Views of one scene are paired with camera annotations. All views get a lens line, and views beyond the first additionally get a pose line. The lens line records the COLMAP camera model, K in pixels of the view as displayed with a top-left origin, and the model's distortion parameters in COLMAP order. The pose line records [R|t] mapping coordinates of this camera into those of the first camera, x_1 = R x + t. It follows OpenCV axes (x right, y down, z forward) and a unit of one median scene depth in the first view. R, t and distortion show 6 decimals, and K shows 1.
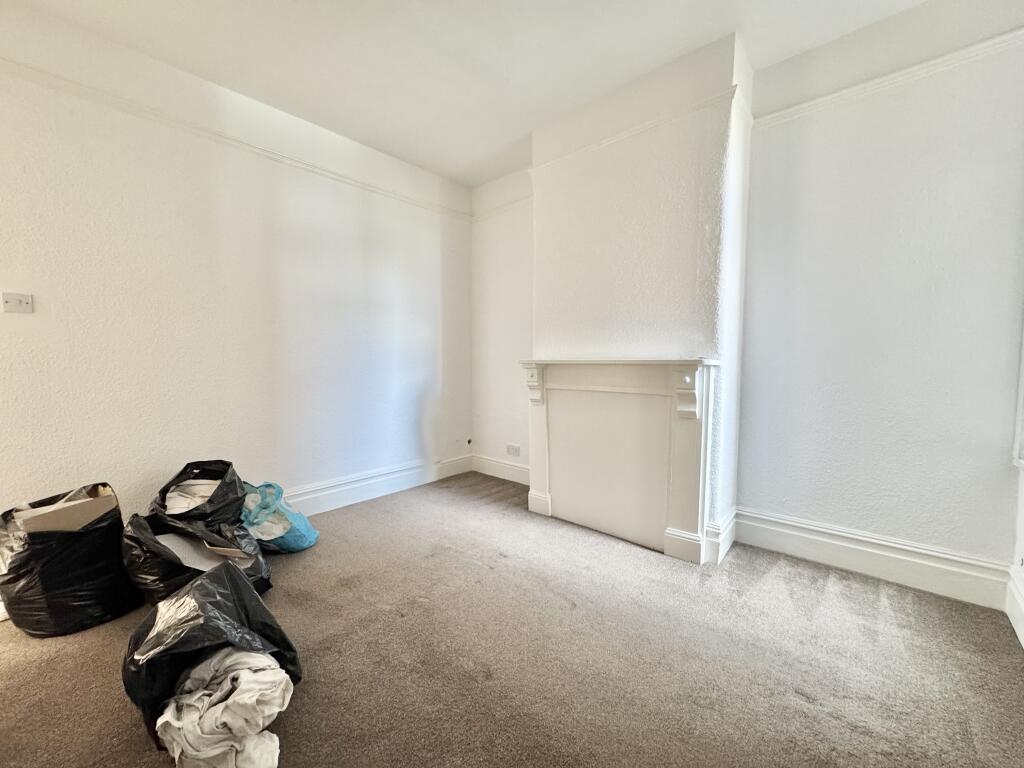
lens RADIAL K [[407.7, 0, 511.5], [0, 407.7, 385.6], [0, 0, 1]] dist [0.000008, 0.000019]
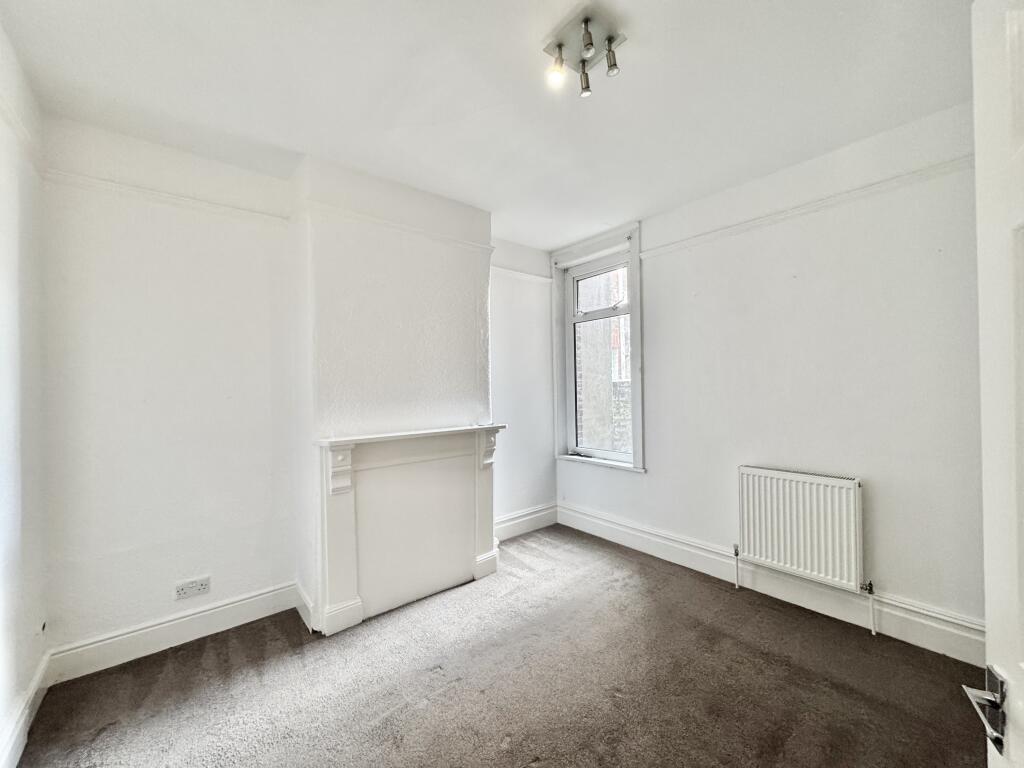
lens RADIAL K [[405.4, 0, 512.0], [0, 405.4, 384.0], [0, 0, 1]] dist [-0.003198, -0.000164]
pose [[0.143915, 0.003176, 0.989585, -0.714515], [0.079478, 0.996727, -0.014758, -0.137256], [-0.986393, 0.080774, 0.143191, 0.555791]]
